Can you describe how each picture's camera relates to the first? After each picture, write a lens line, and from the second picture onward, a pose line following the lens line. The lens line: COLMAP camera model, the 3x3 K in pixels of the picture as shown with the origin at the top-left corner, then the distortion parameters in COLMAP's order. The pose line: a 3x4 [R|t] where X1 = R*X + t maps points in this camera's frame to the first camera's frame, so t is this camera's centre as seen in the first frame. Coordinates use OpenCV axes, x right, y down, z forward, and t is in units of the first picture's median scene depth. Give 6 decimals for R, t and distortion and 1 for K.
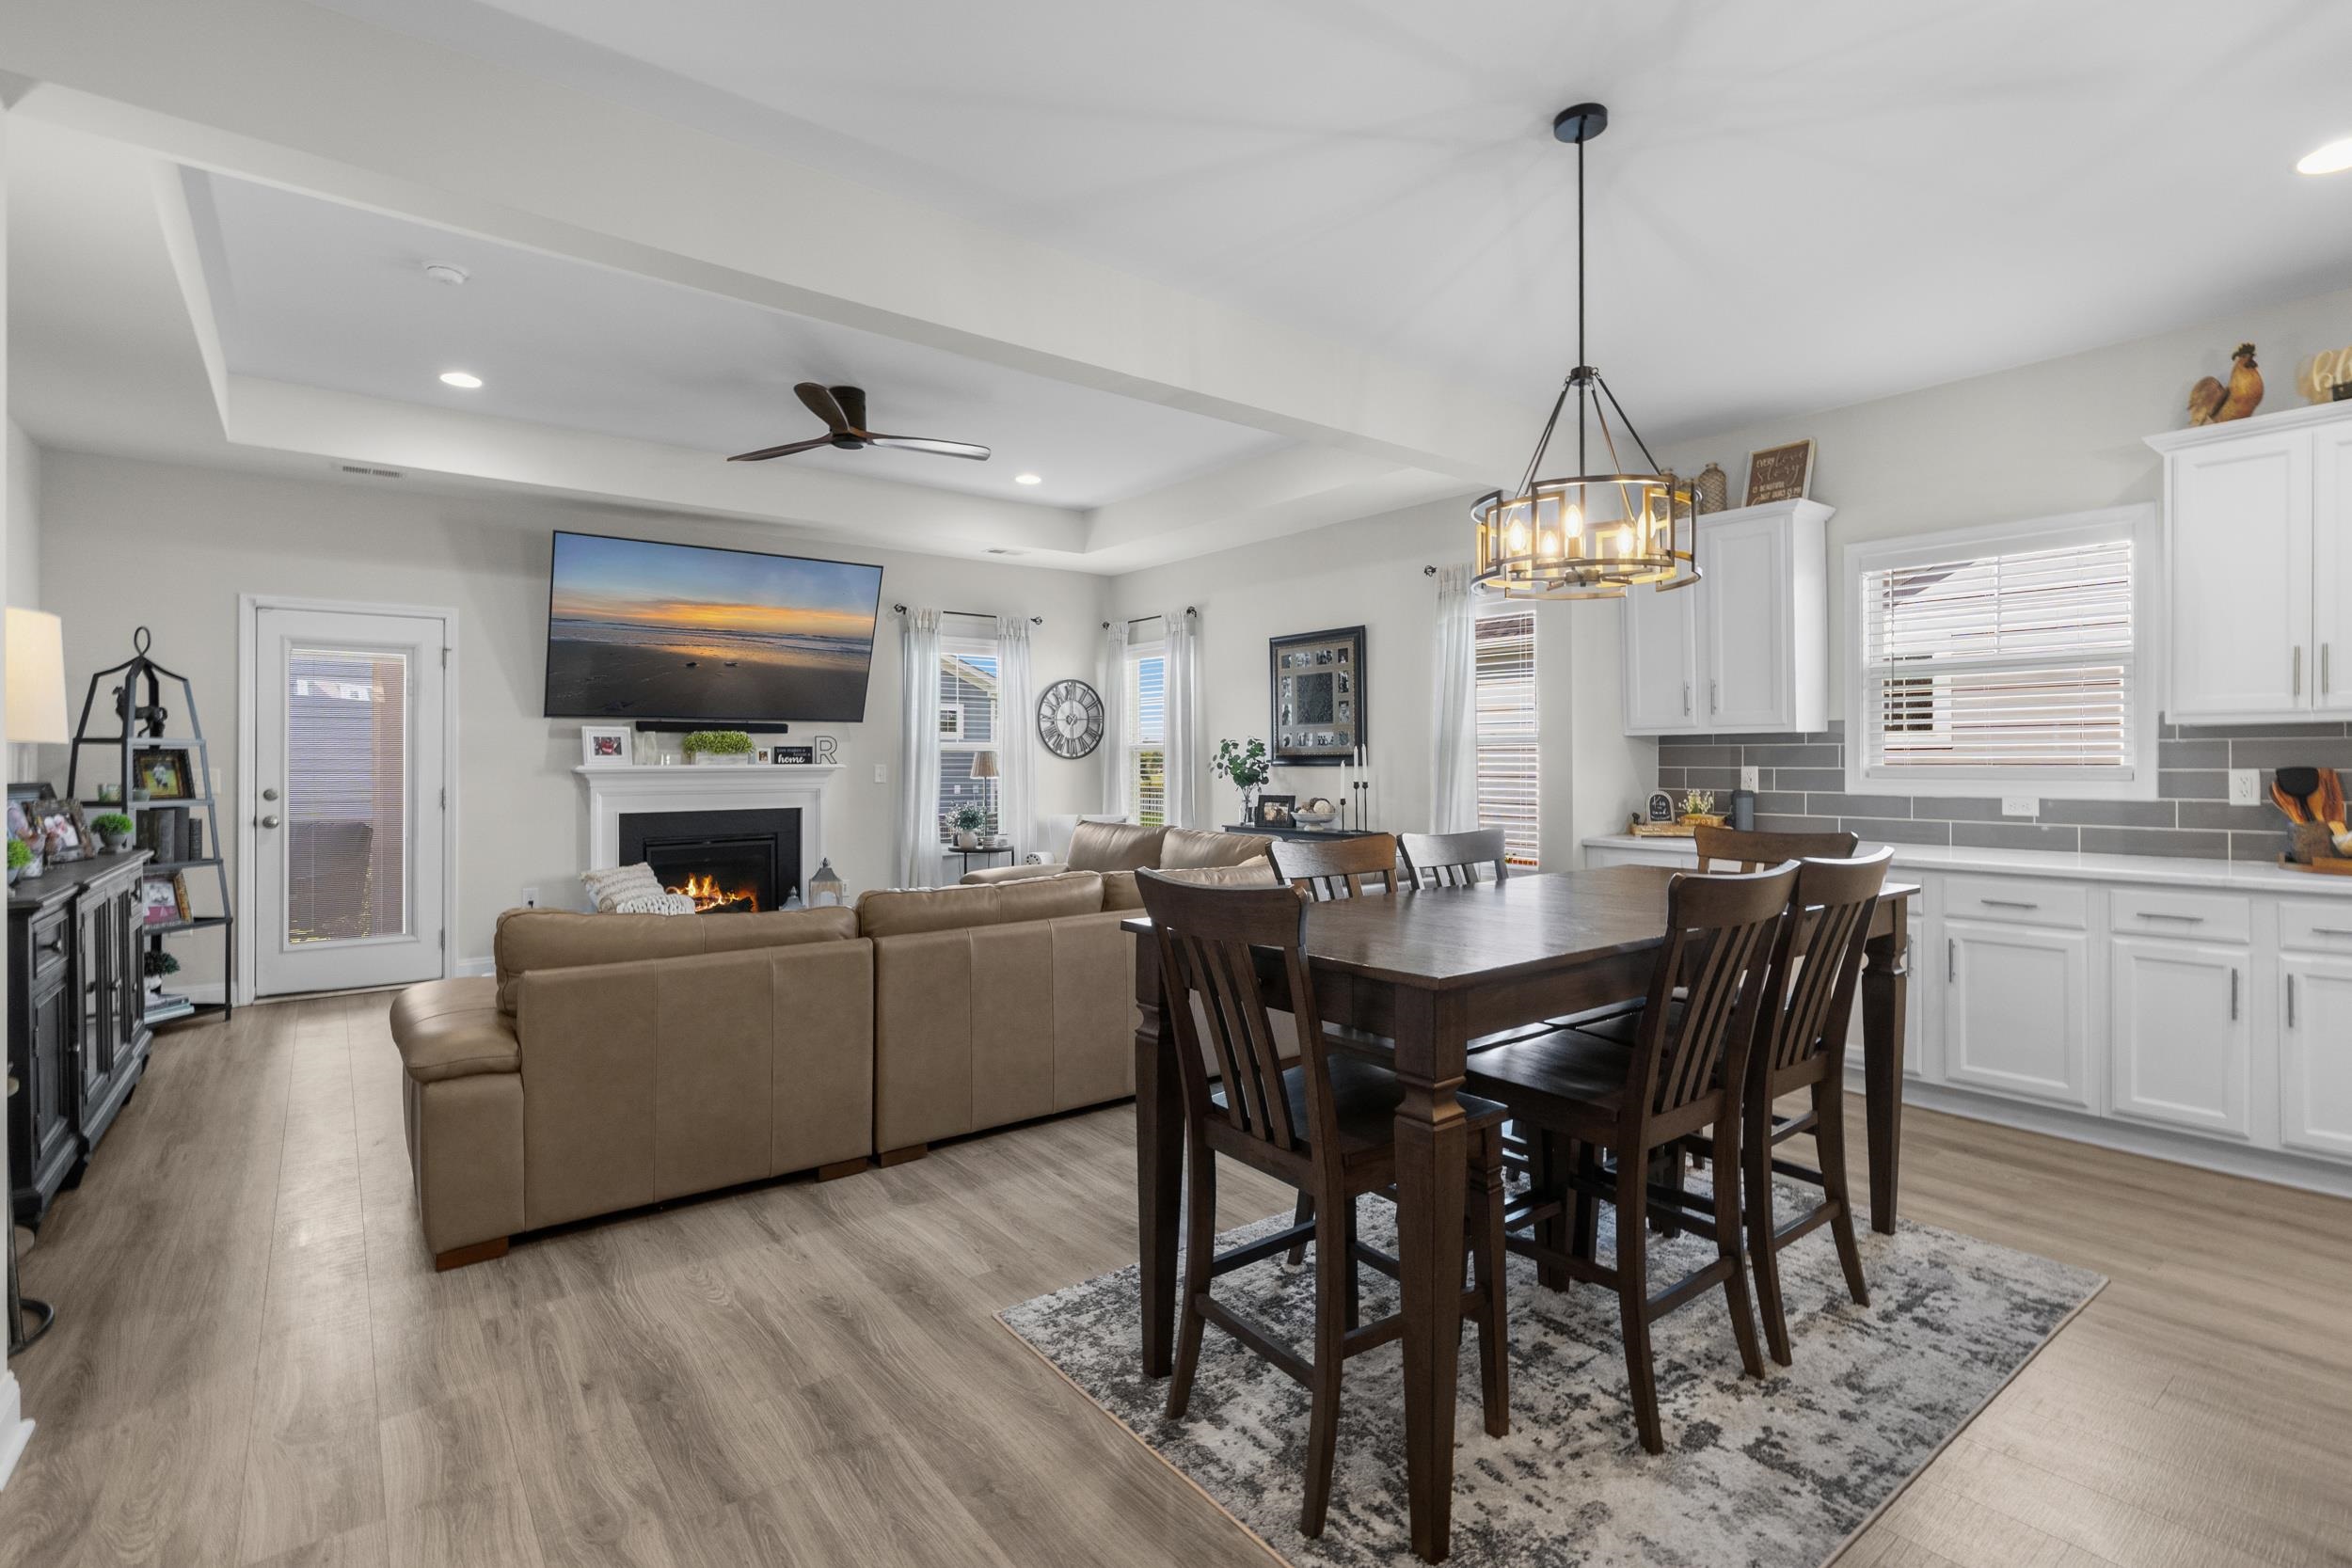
lens RADIAL K [[1111.5, 0, 1182.4], [0, 1111.5, 744.5], [0, 0, 1]] dist [0.003204, -0.000366]
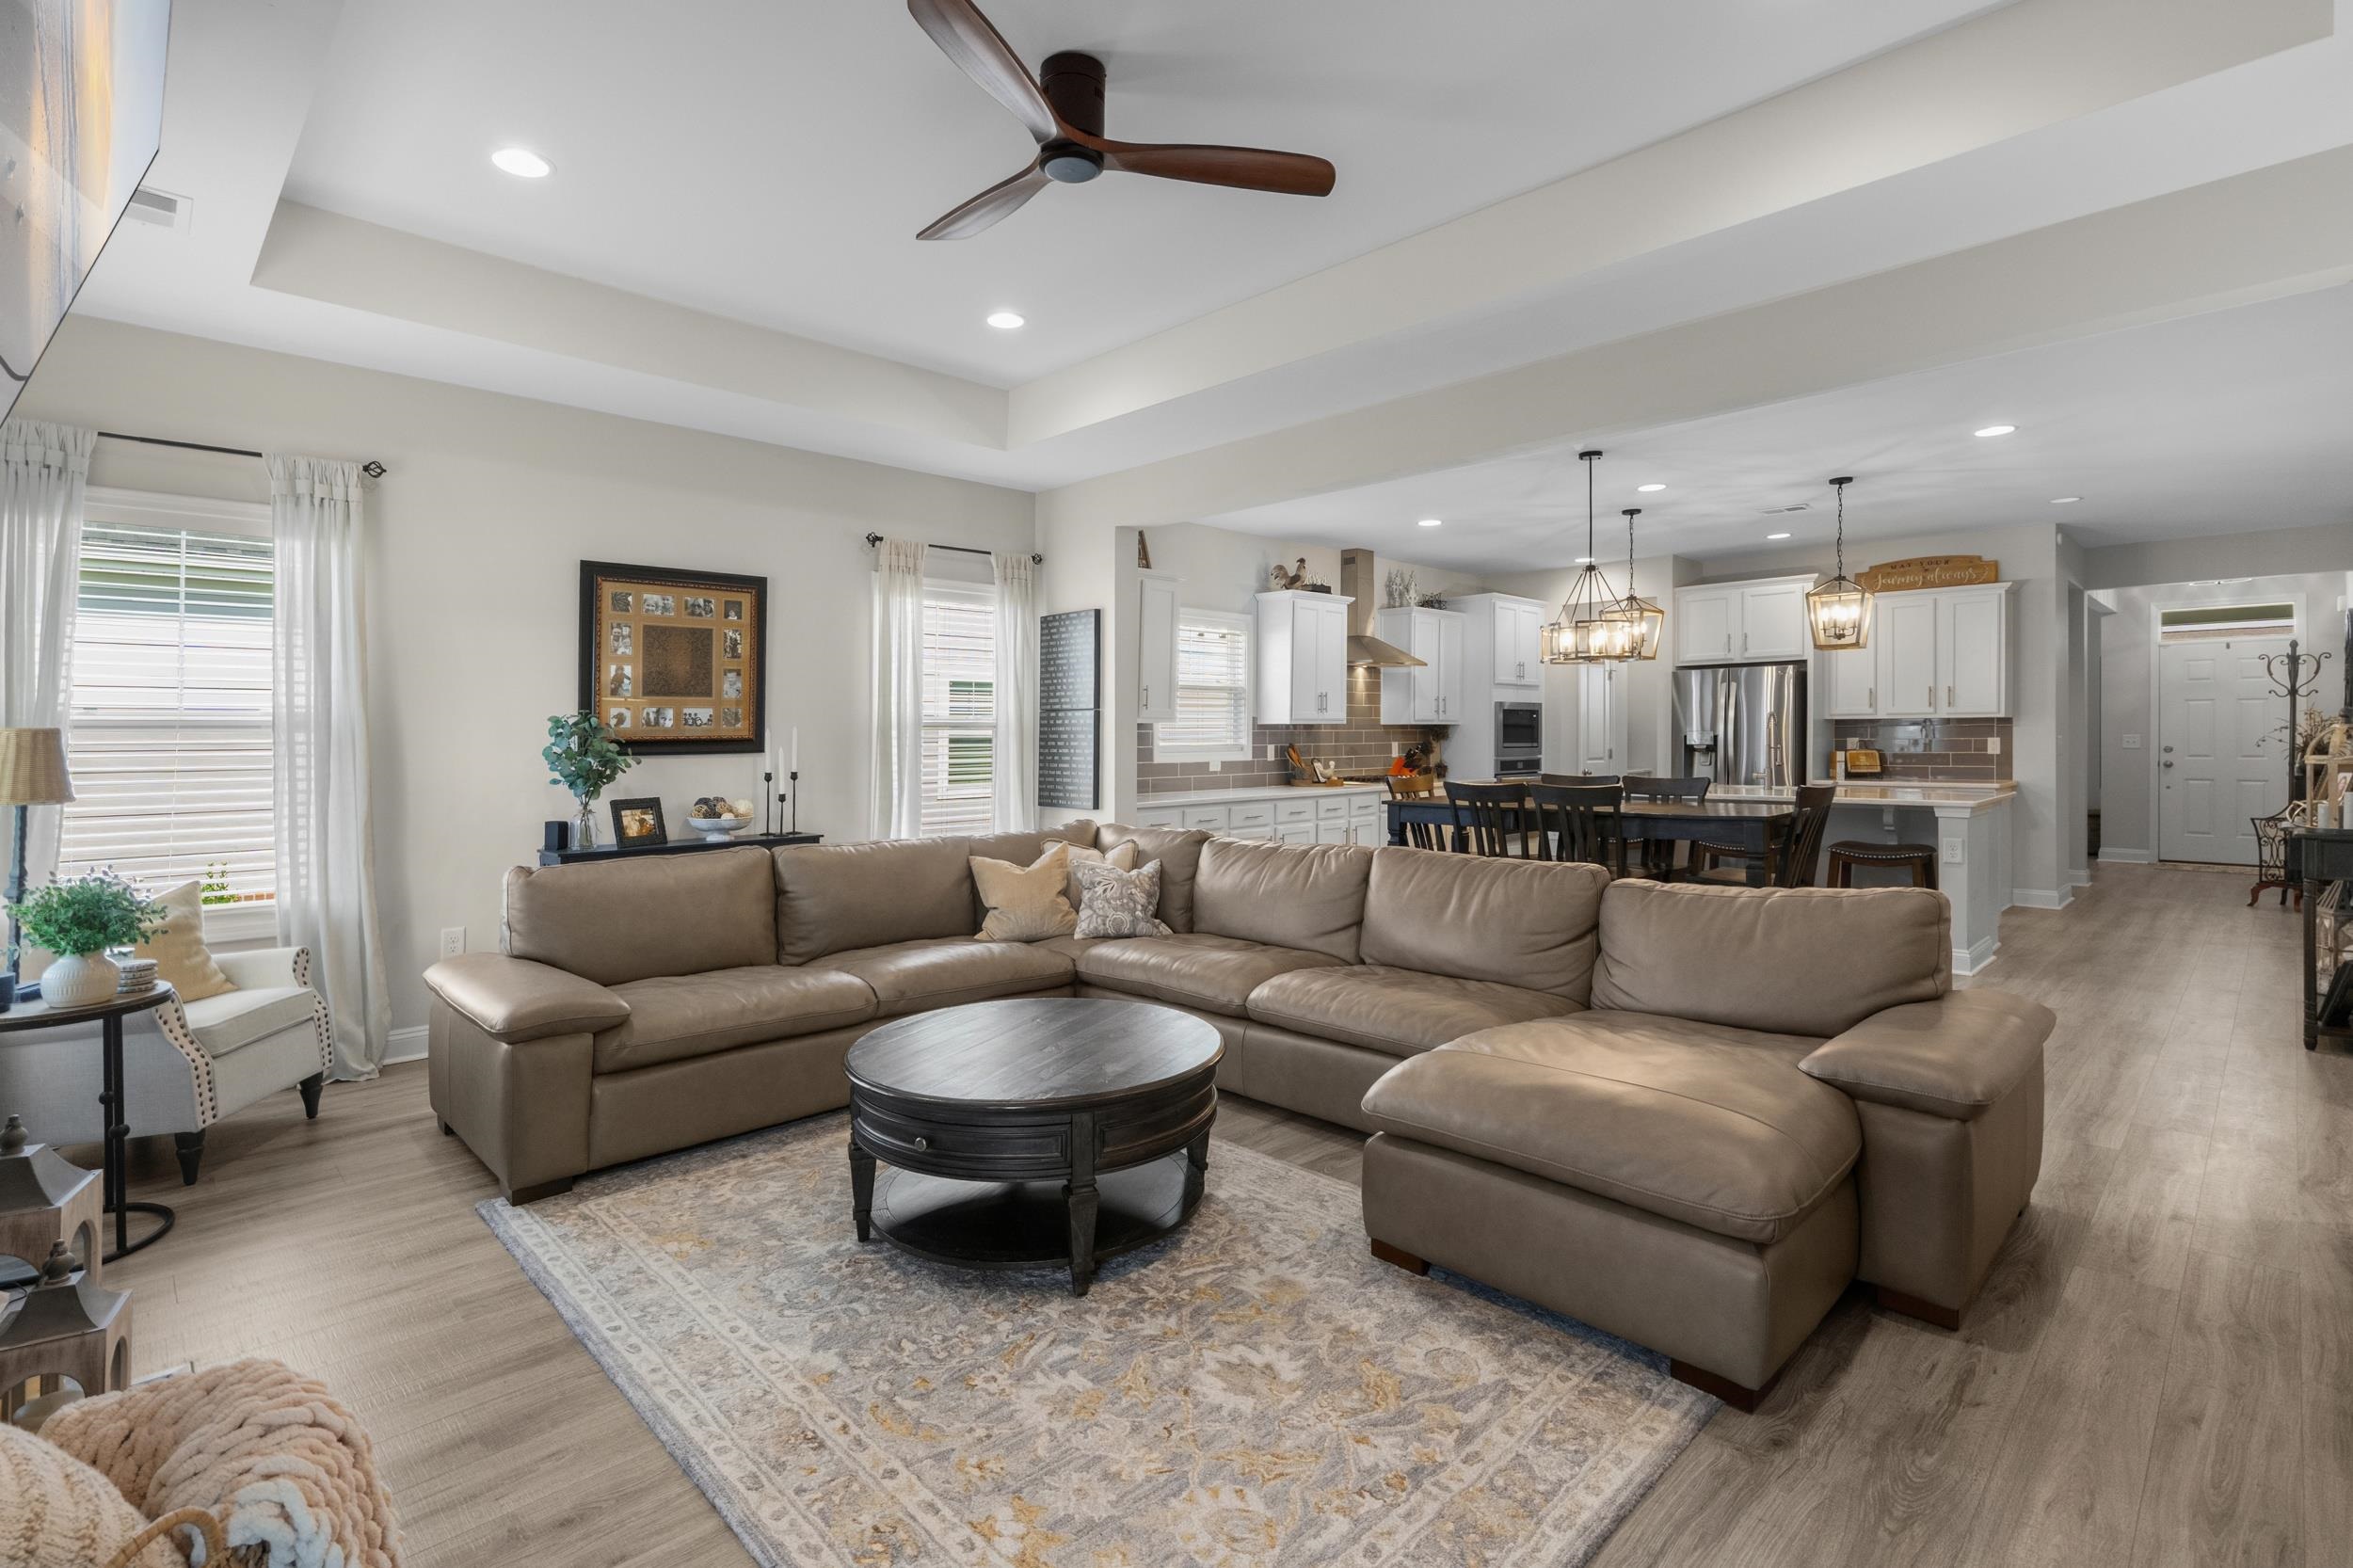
lens RADIAL K [[1112.5, 0, 1137.8], [0, 1112.5, 736.4], [0, 0, 1]] dist [-0.000606, -0.000263]
pose [[-0.092052, 0.001915, 0.995752, -0.681944], [-0.006549, 0.999975, -0.002528, 0.007838], [-0.995733, -0.006754, -0.092037, 0.832372]]
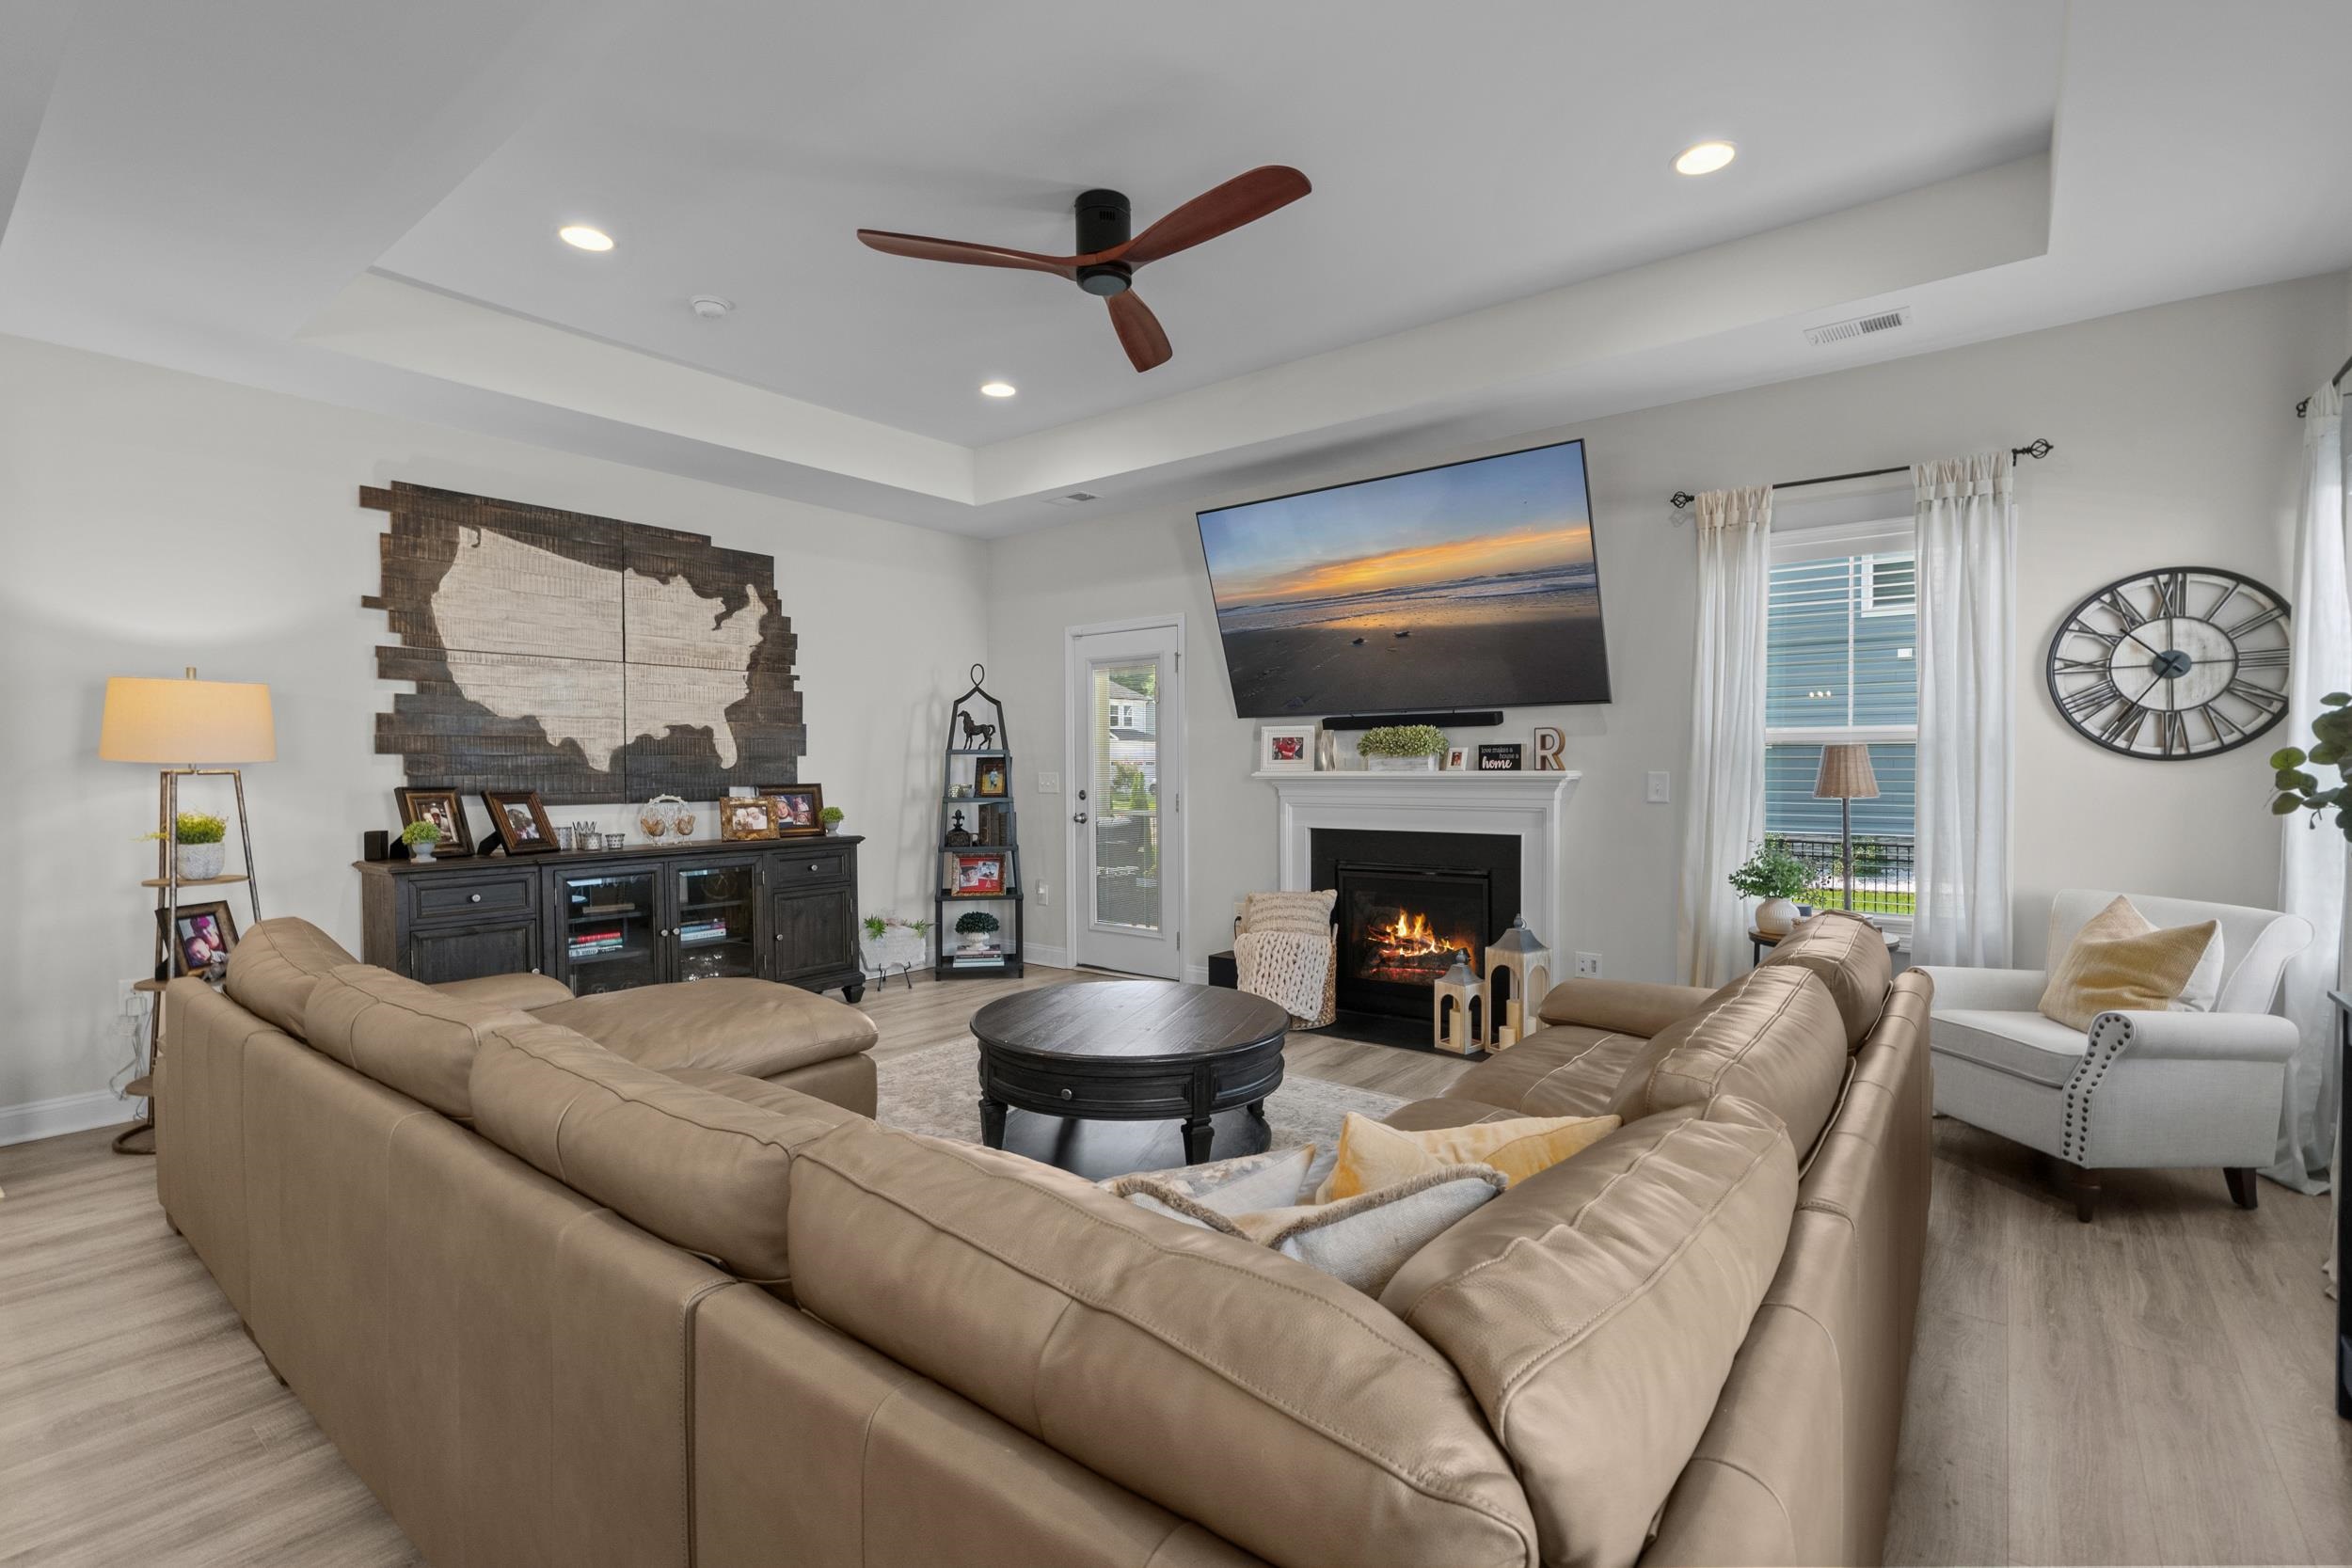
lens RADIAL K [[1069.1, 0, 1176.0], [0, 1069.1, 784.0], [0, 0, 1]] dist [-0.000551, -0.000102]
pose [[0.236903, 0.020774, -0.971311, 0.264663], [0.020413, 0.999444, 0.026354, 0.005129], [0.971319, -0.026071, 0.236347, 0.727648]]
